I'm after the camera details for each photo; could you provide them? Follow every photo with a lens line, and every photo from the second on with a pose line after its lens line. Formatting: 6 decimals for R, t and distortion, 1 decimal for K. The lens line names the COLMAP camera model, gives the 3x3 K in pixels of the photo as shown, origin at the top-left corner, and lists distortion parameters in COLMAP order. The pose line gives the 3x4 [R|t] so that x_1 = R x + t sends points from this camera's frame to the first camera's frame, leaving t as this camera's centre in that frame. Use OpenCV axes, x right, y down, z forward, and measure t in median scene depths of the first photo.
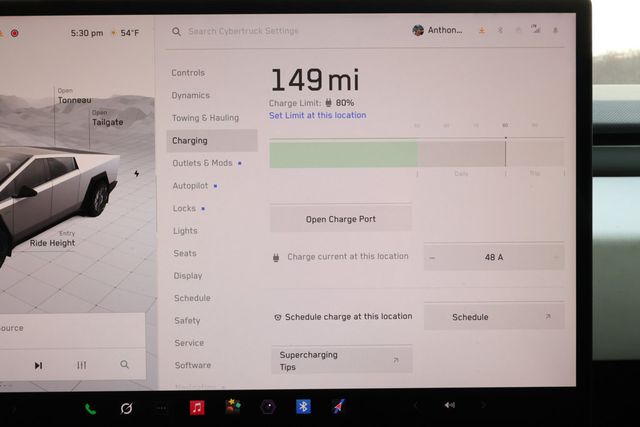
lens RADIAL K [[534.7, 0, 309.2], [0, 534.7, 218.2], [0, 0, 1]] dist [-0.007584, 0.012593]
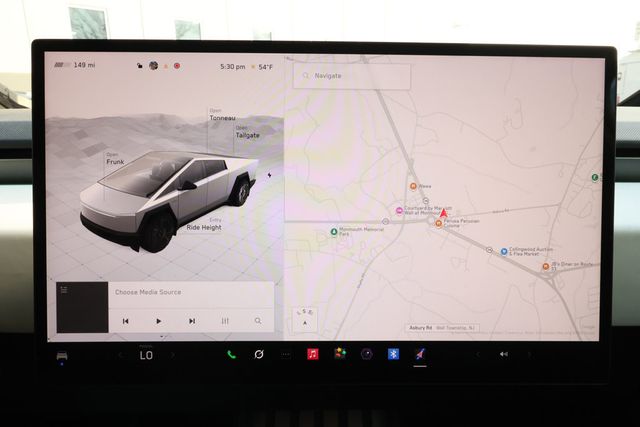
lens RADIAL K [[586.8, 0, 317.9], [0, 586.8, 218.8], [0, 0, 1]] dist [0.007483, 0.008809]
pose [[0.999677, 0.013736, 0.021361, -0.232913], [-0.014081, 0.999772, 0.016083, -0.001799], [-0.021135, -0.016378, 0.999642, -0.438974]]
